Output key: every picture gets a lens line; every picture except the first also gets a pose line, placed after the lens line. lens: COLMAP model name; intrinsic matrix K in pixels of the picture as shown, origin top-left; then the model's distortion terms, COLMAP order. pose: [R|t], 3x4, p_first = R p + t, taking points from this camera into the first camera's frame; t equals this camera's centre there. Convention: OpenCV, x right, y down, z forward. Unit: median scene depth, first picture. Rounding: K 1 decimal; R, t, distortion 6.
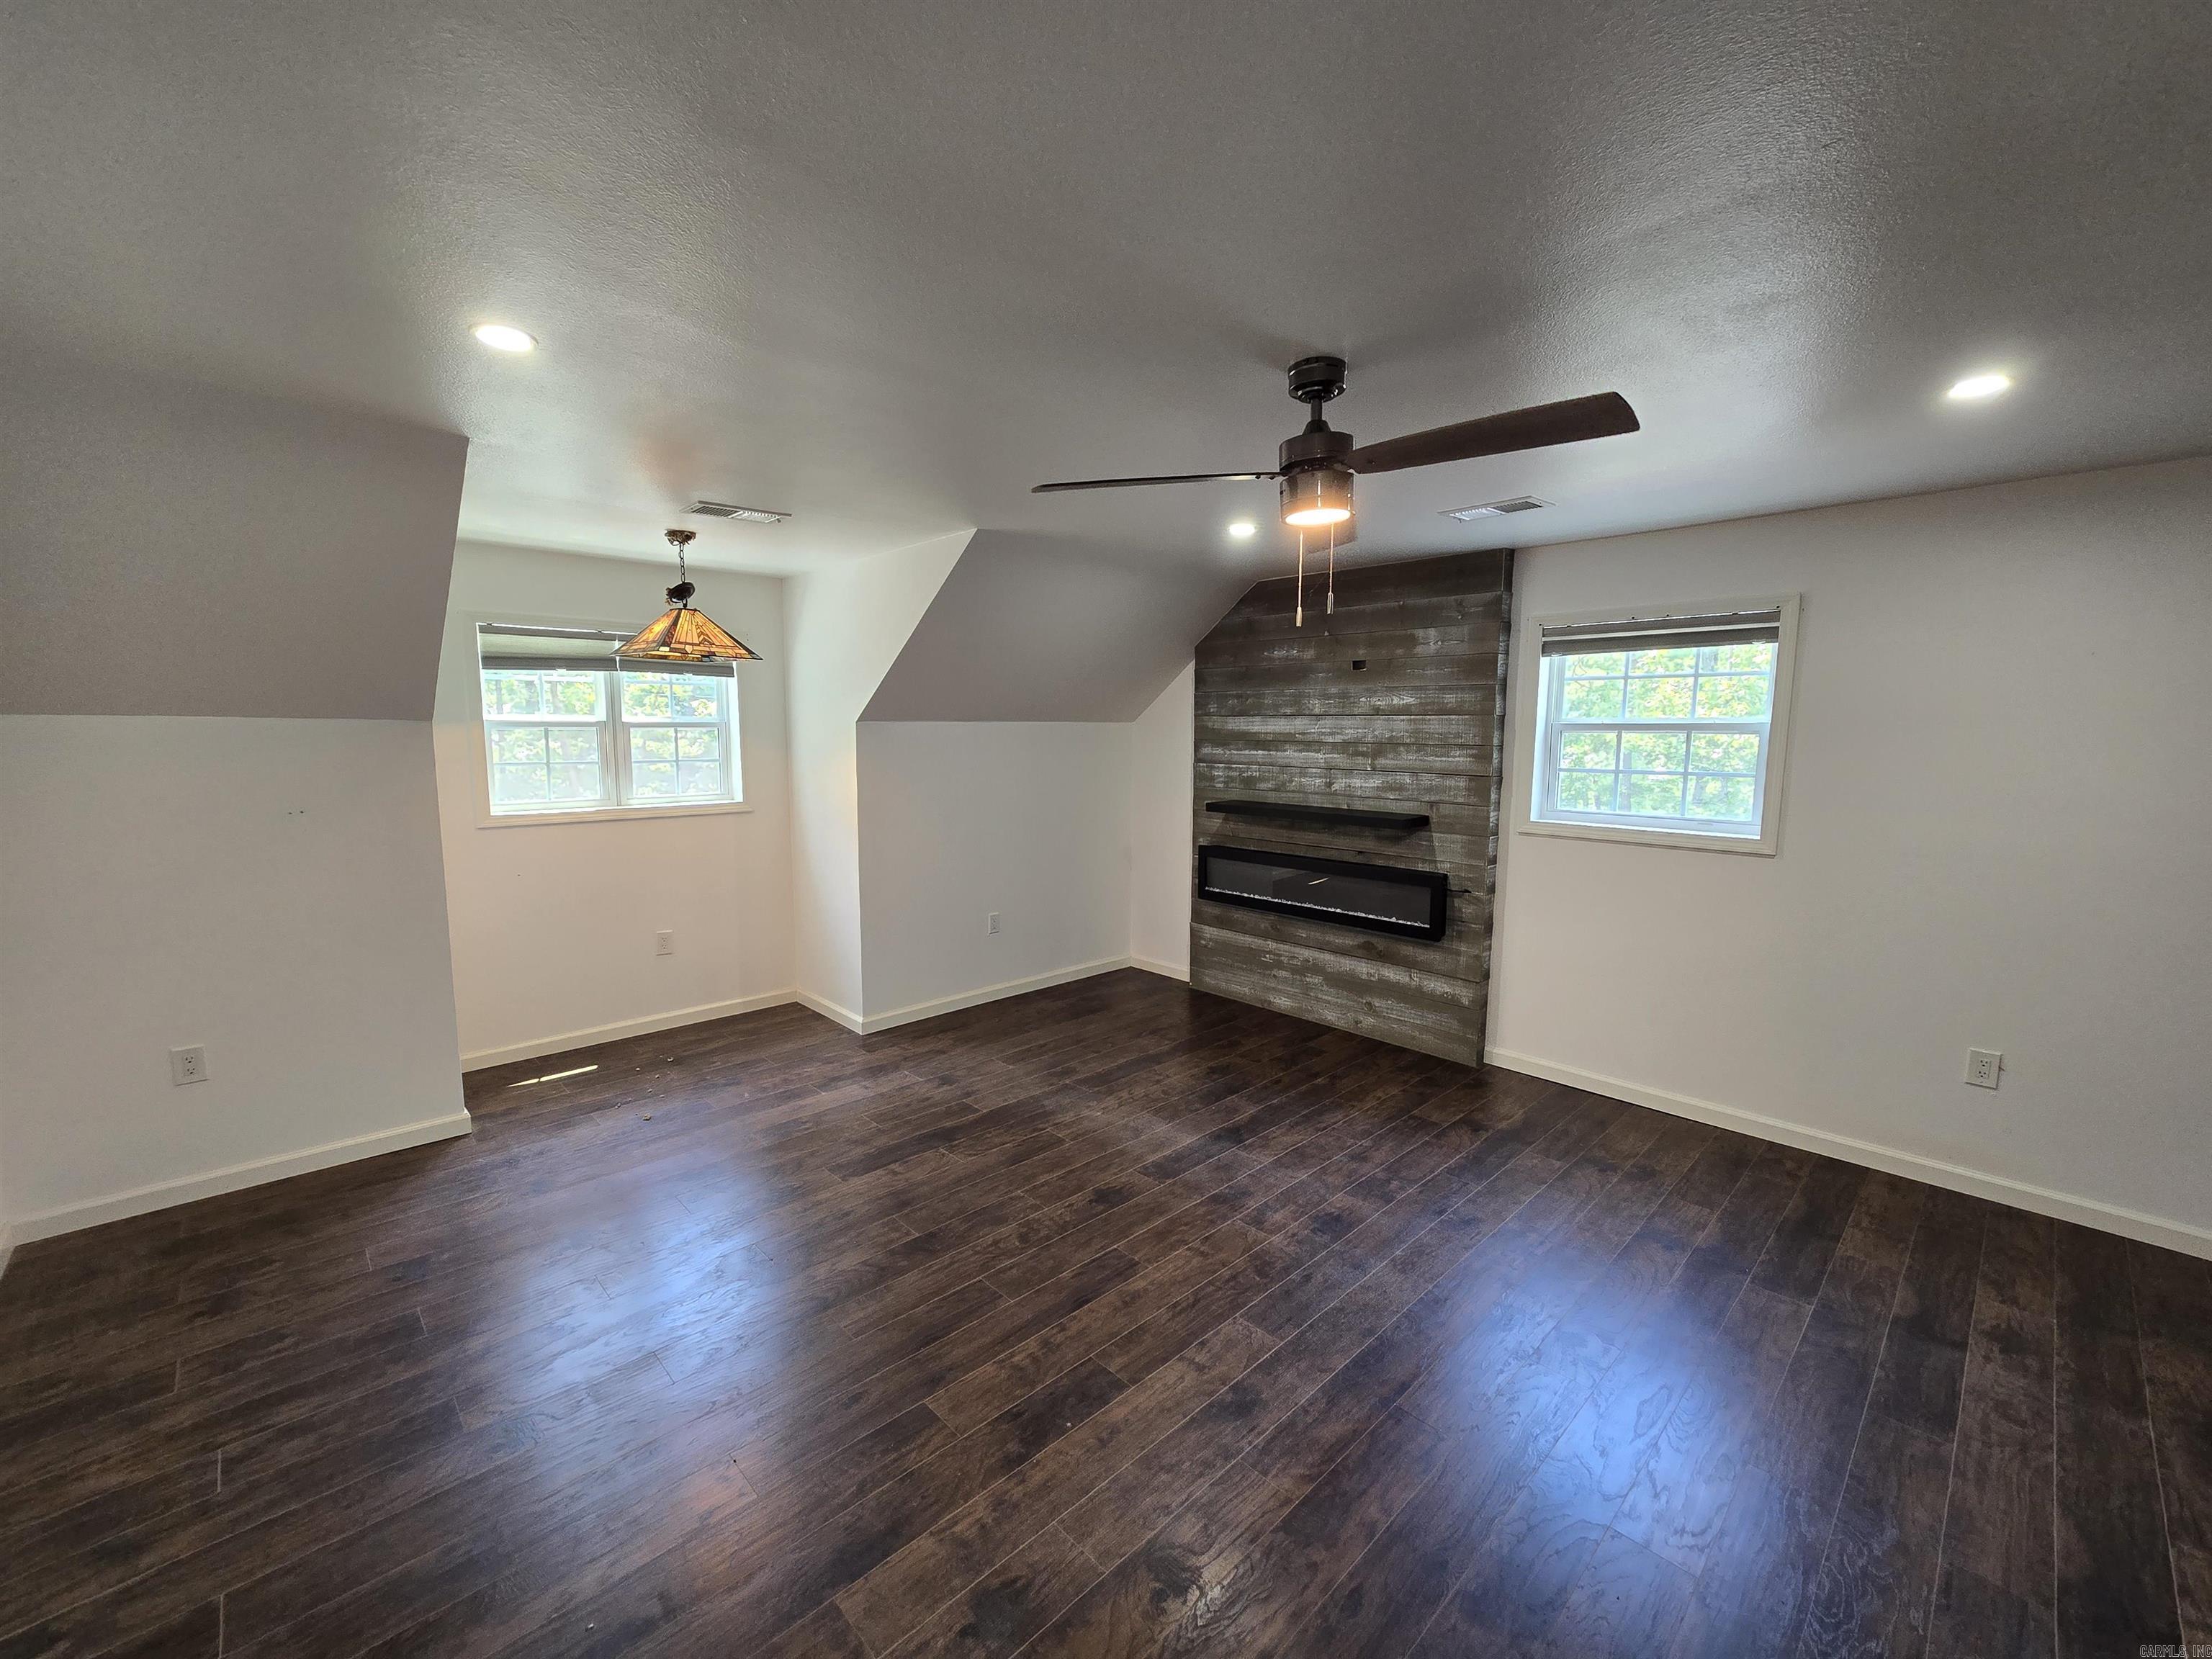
lens RADIAL K [[906.4, 0, 1102.9], [0, 906.4, 835.7], [0, 0, 1]] dist [-0.002368, 0.001768]
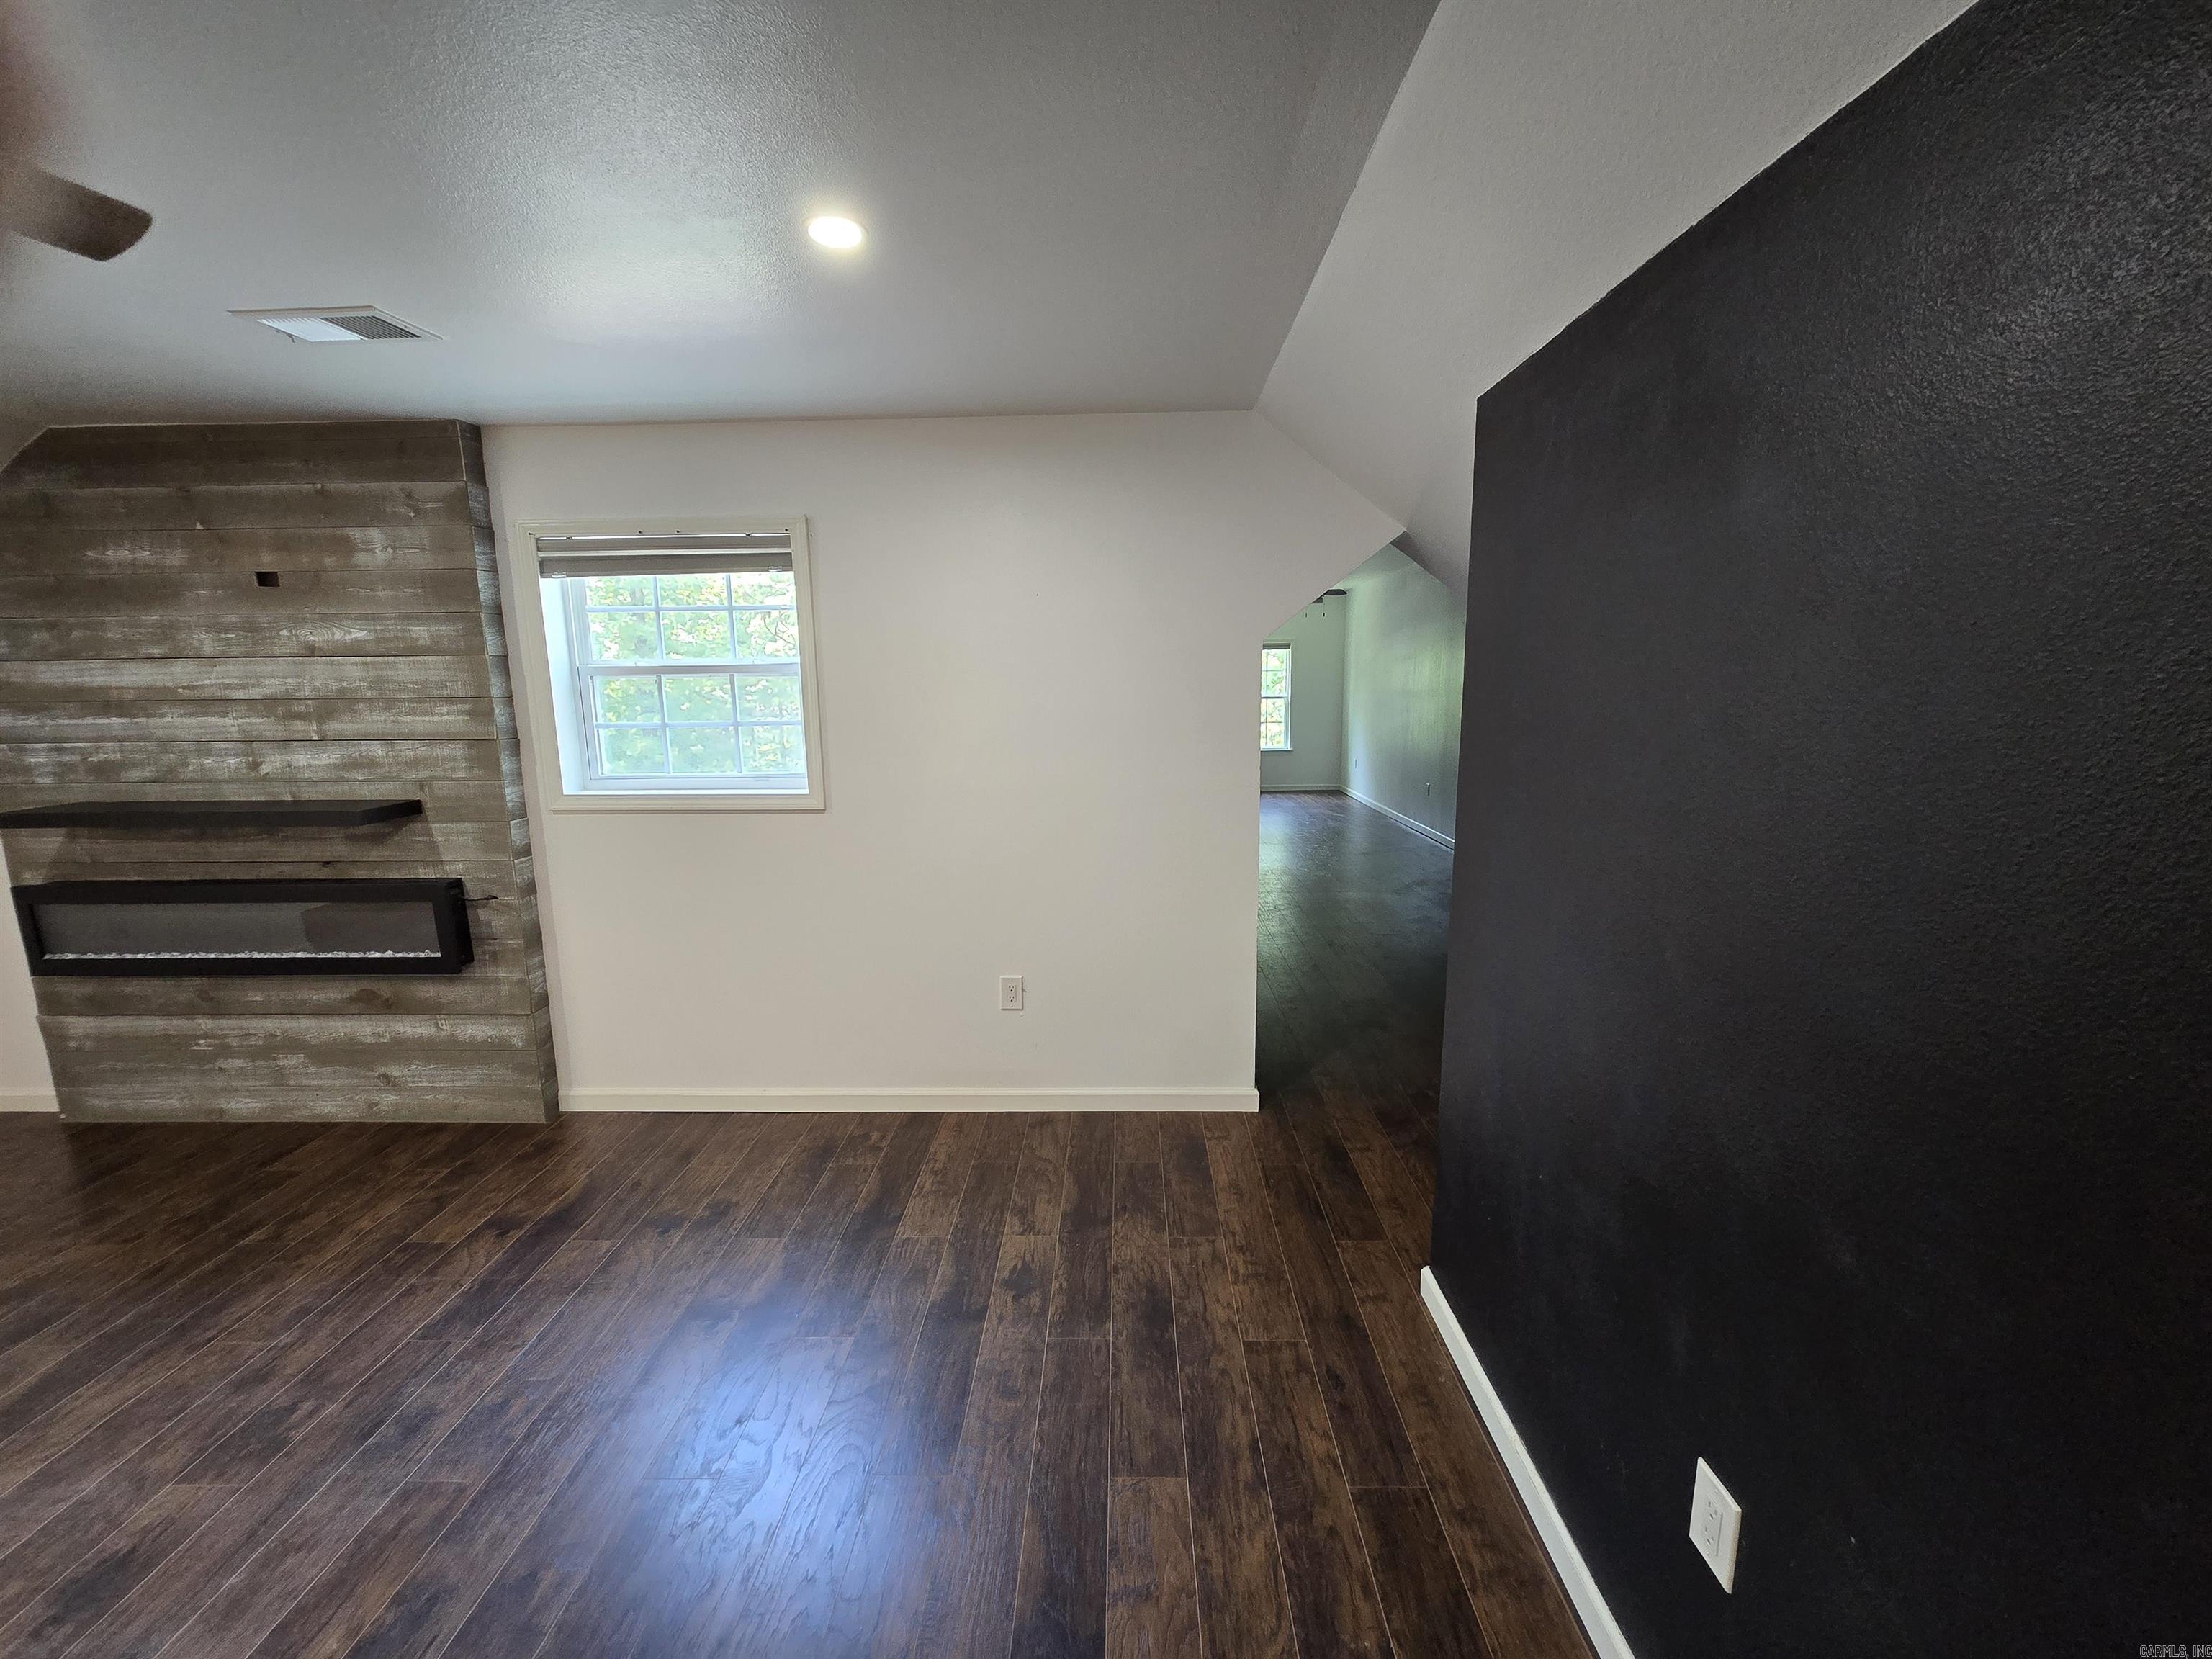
lens RADIAL K [[906.4, 0, 1107.2], [0, 906.4, 831.5], [0, 0, 1]] dist [-0.002368, 0.001768]
pose [[0.702730, -0.128773, 0.699706, 0.247746], [0.099456, 0.991607, 0.082608, -0.002972], [-0.704471, 0.011539, 0.709639, 0.127426]]
